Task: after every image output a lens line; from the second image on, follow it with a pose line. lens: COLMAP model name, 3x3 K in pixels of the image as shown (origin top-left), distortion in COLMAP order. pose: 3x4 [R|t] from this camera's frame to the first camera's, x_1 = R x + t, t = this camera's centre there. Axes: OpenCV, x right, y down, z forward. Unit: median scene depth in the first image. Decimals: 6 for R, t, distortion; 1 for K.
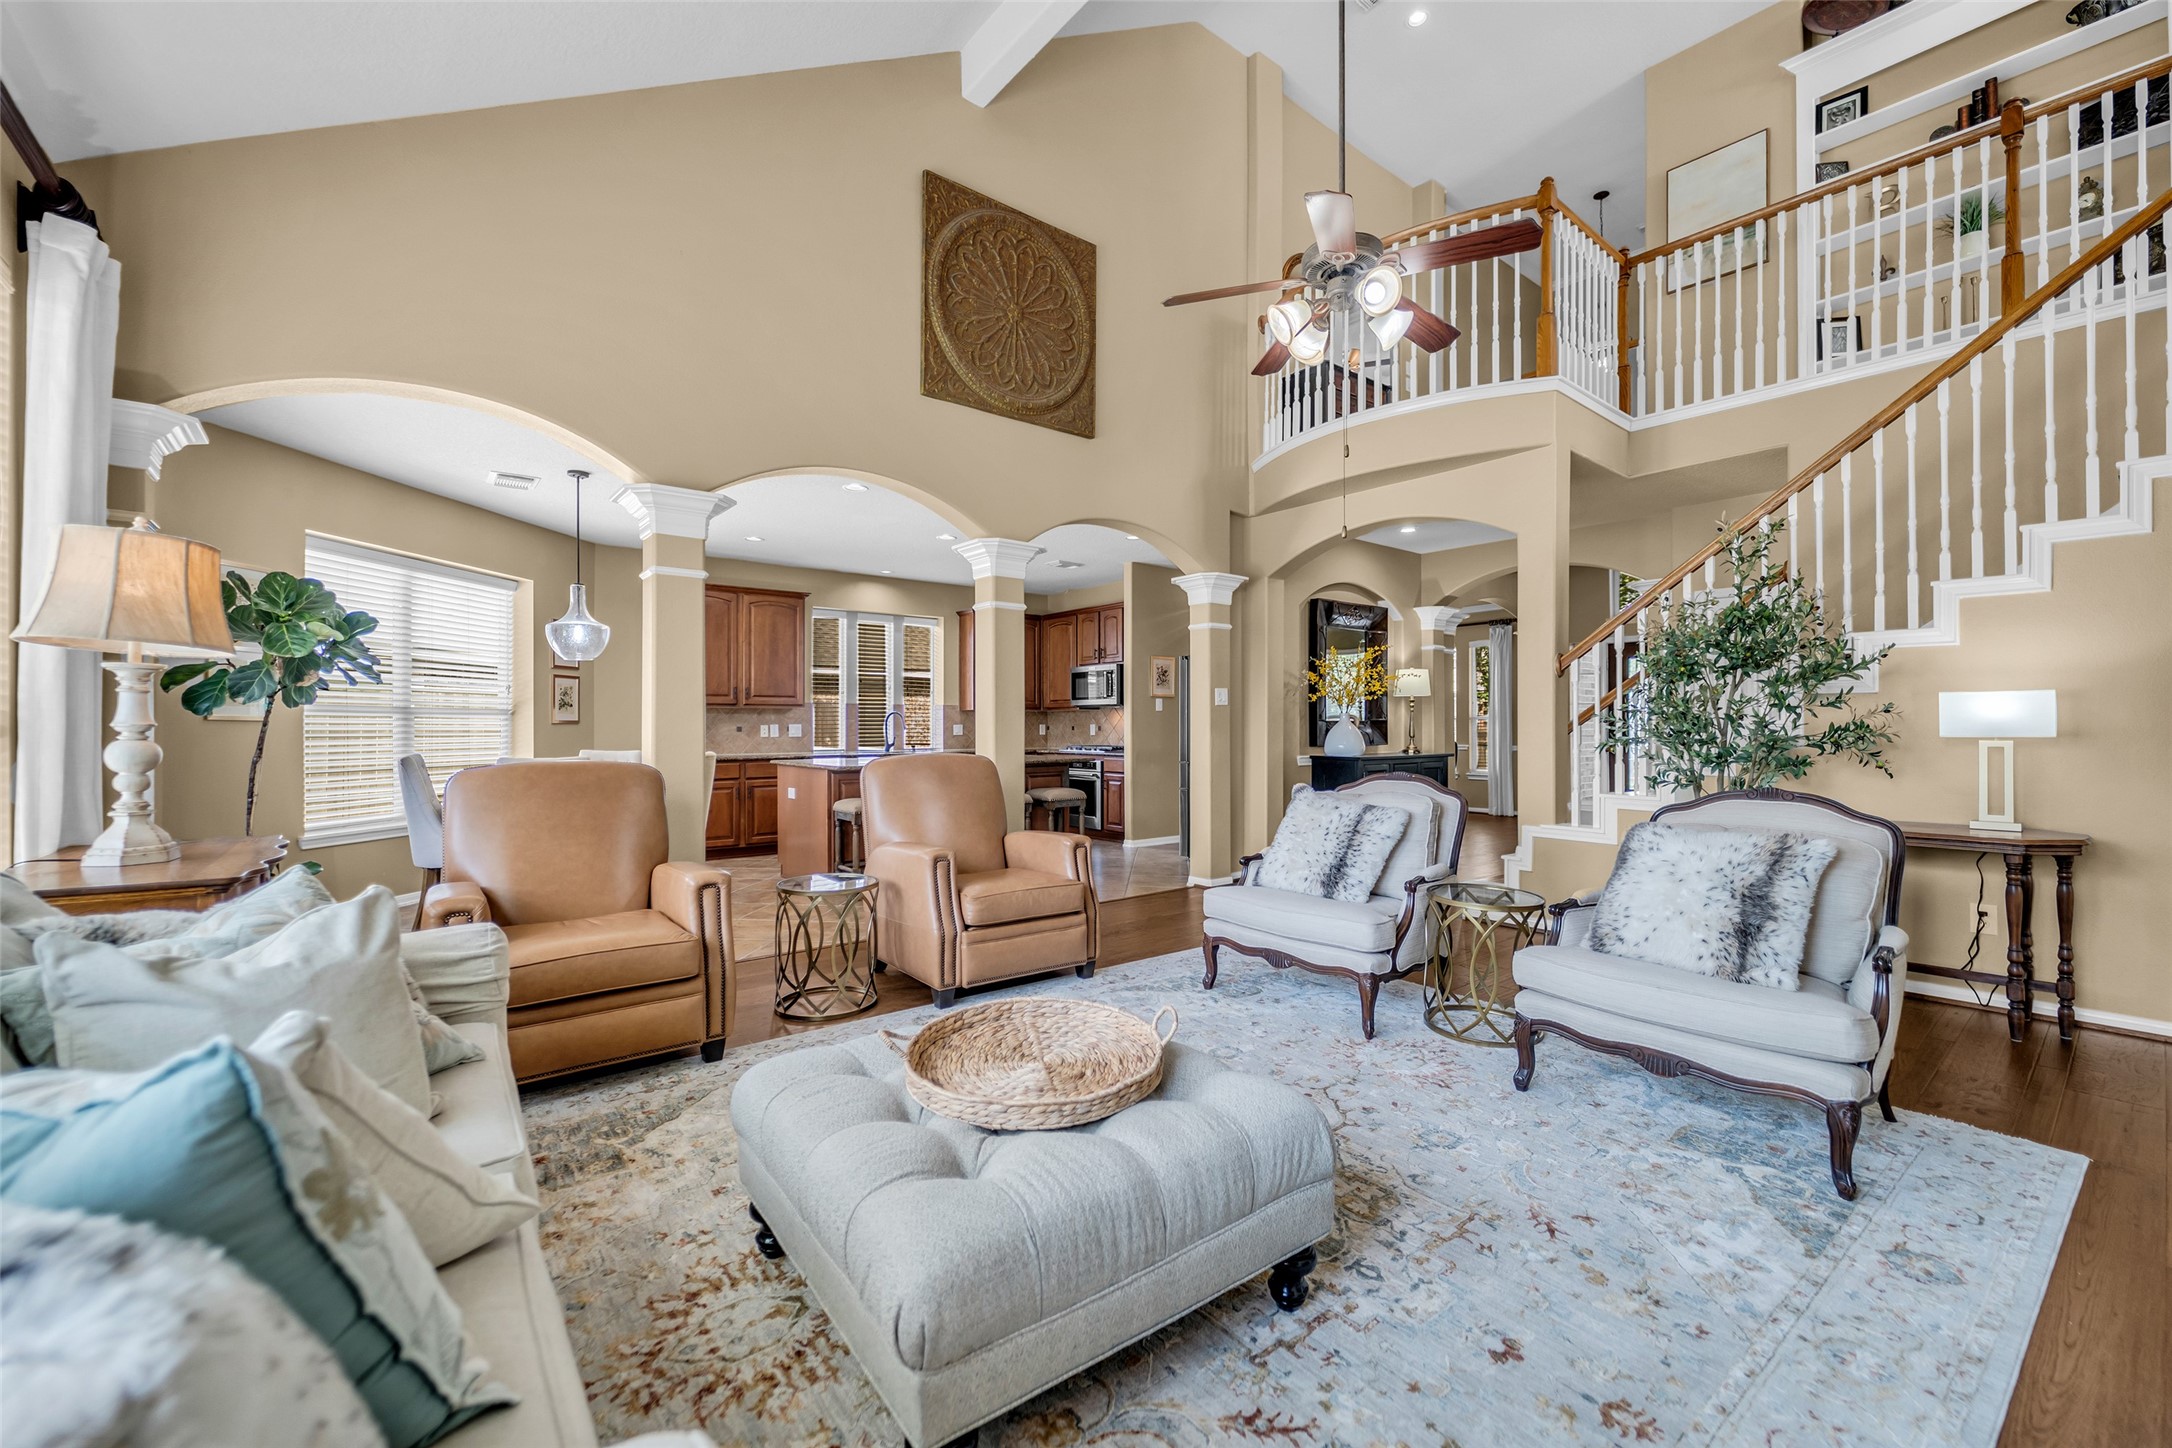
lens RADIAL K [[879.1, 0, 1068.3], [0, 879.1, 730.9], [0, 0, 1]] dist [-0.008447, 0.000121]
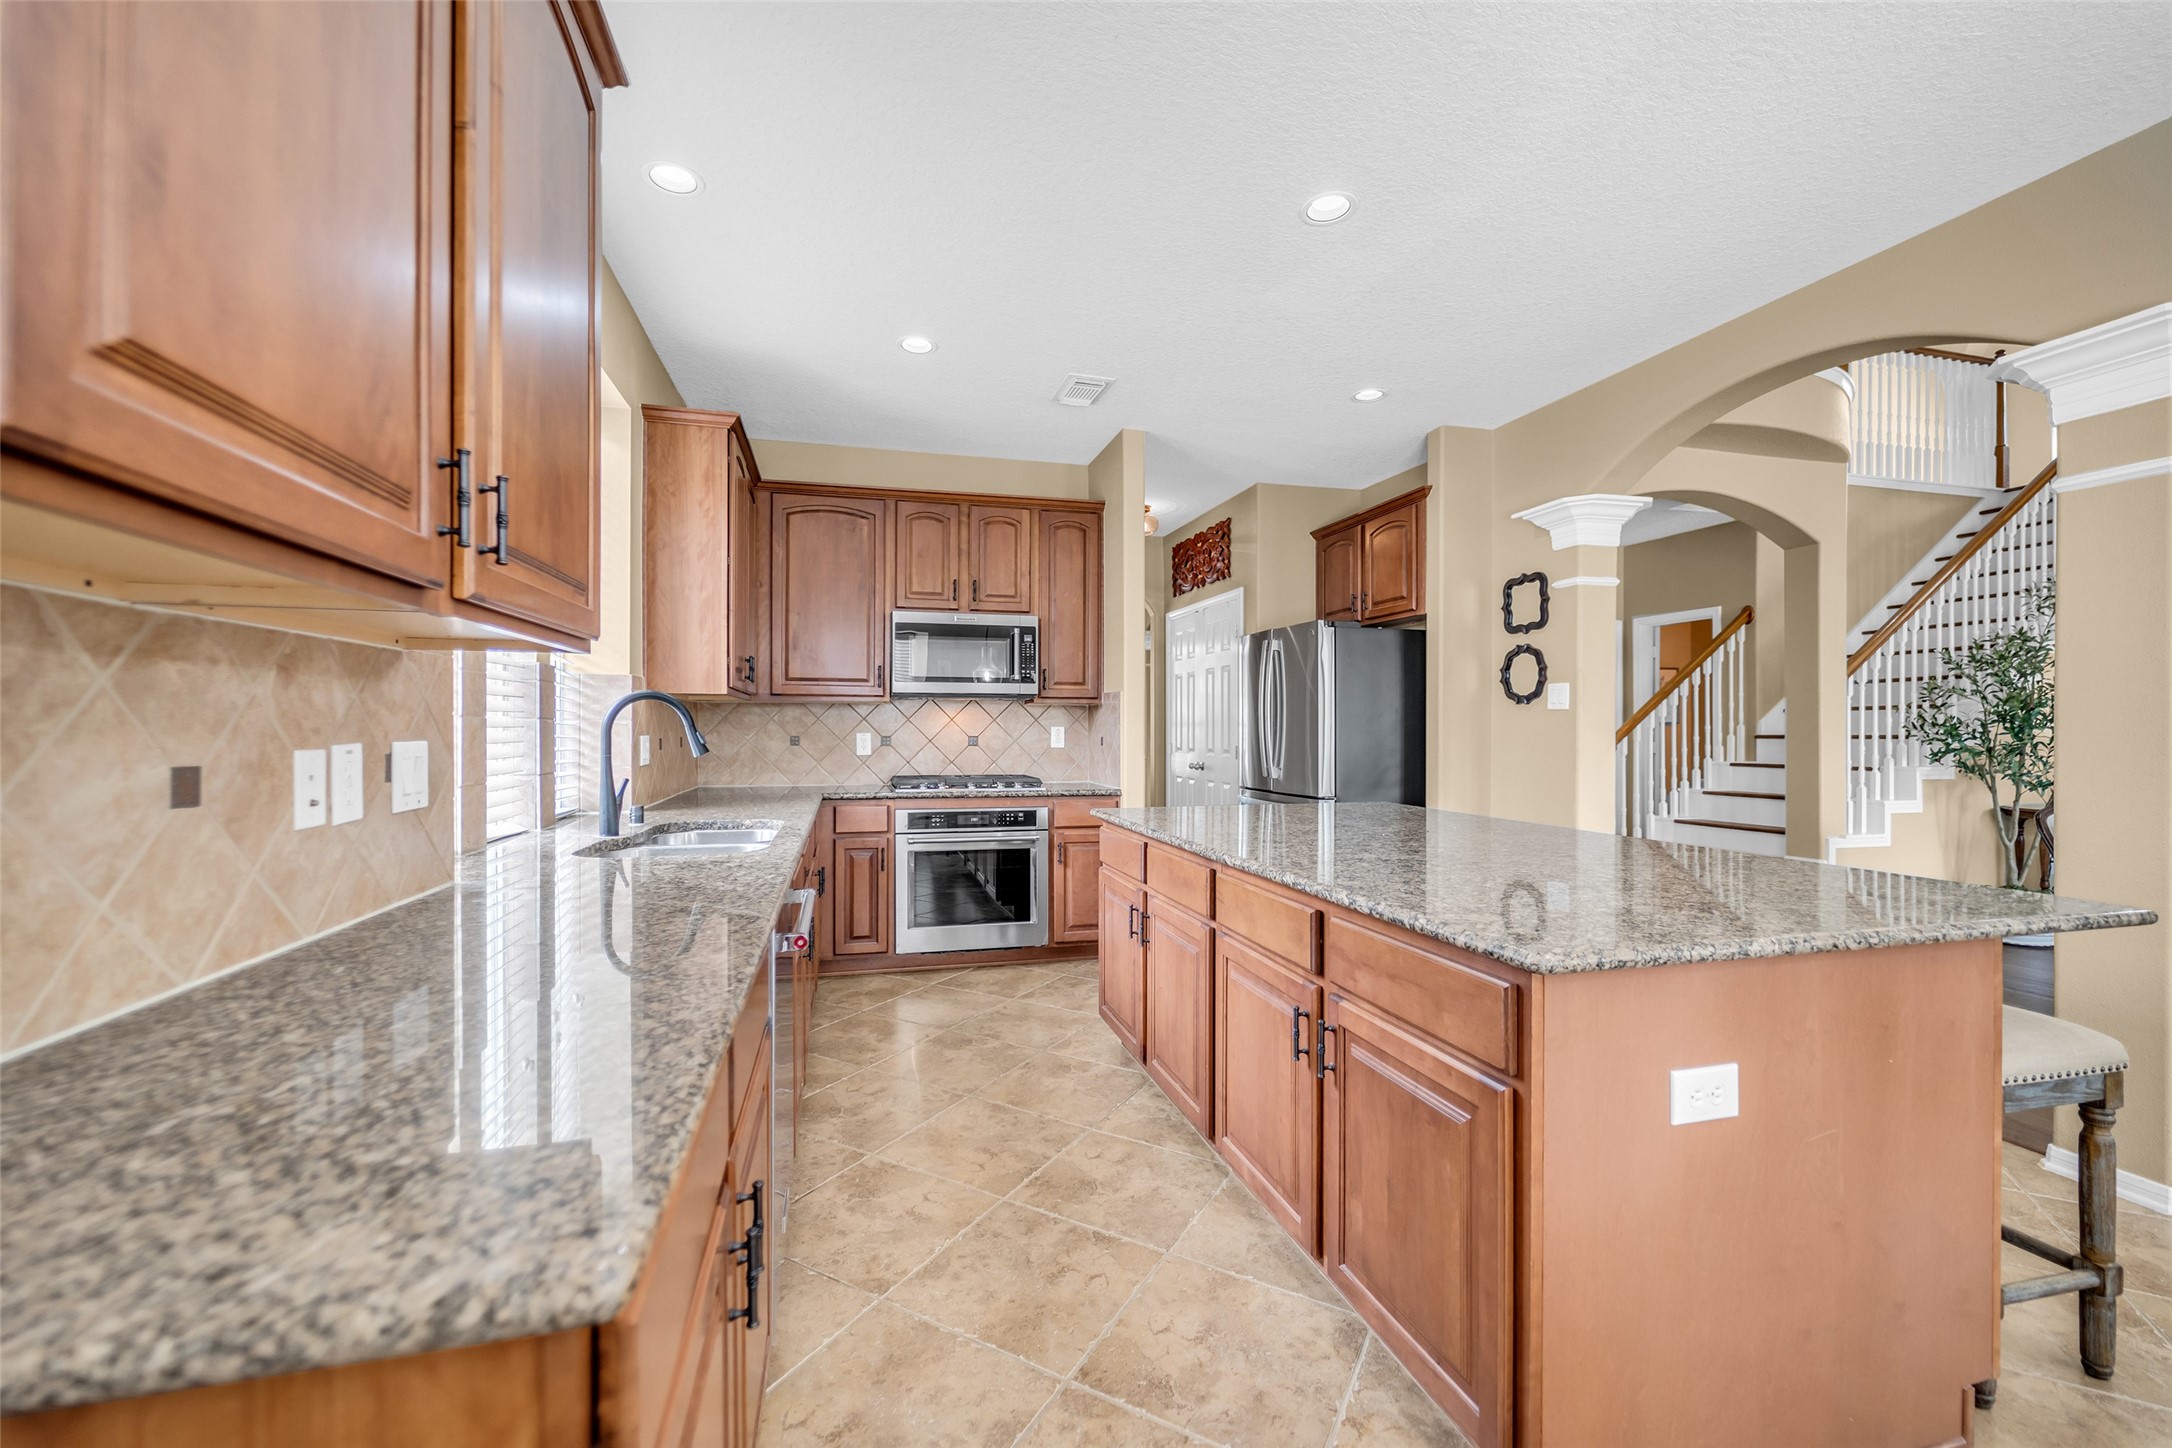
lens RADIAL K [[879.1, 0, 1073.5], [0, 879.1, 727.3], [0, 0, 1]] dist [-0.008447, 0.000121]
pose [[0.399200, 0.004460, 0.916853, -0.439481], [-0.000335, 0.999989, -0.004719, -0.009805], [-0.916864, 0.001576, 0.399197, 0.835740]]
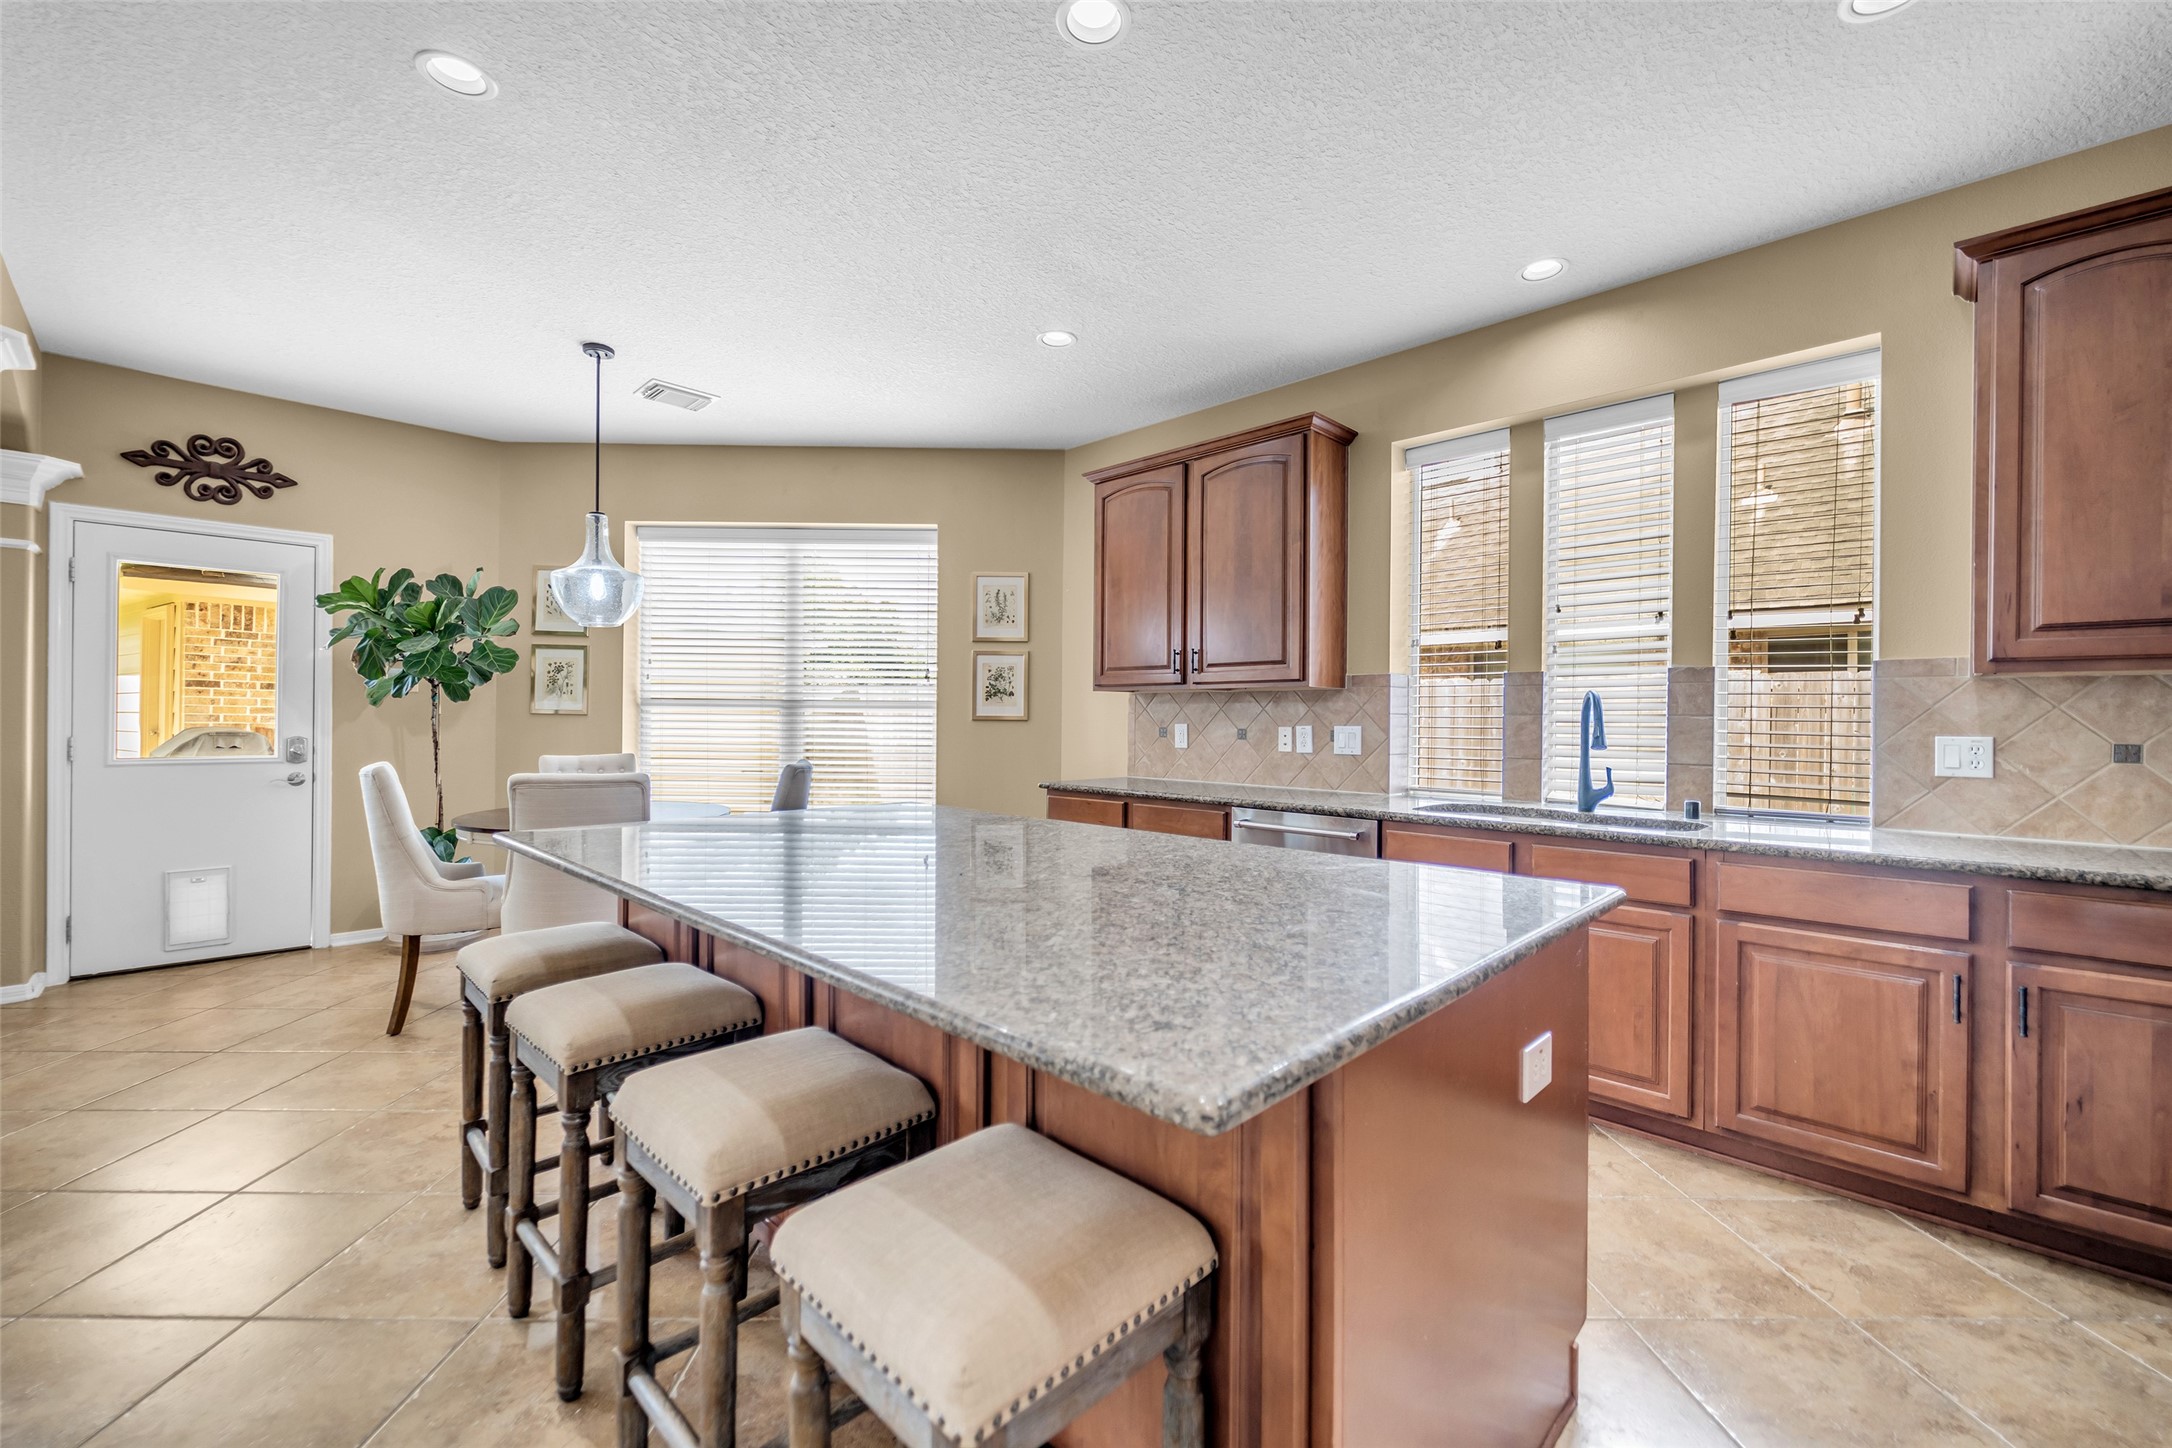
lens RADIAL K [[879.1, 0, 1118.1], [0, 879.1, 731.7], [0, 0, 1]] dist [-0.008447, 0.000121]
pose [[0.152229, 0.018748, -0.988167, 0.108801], [-0.012548, 0.999776, 0.017035, -0.010975], [0.988266, 0.009807, 0.152430, 0.855571]]
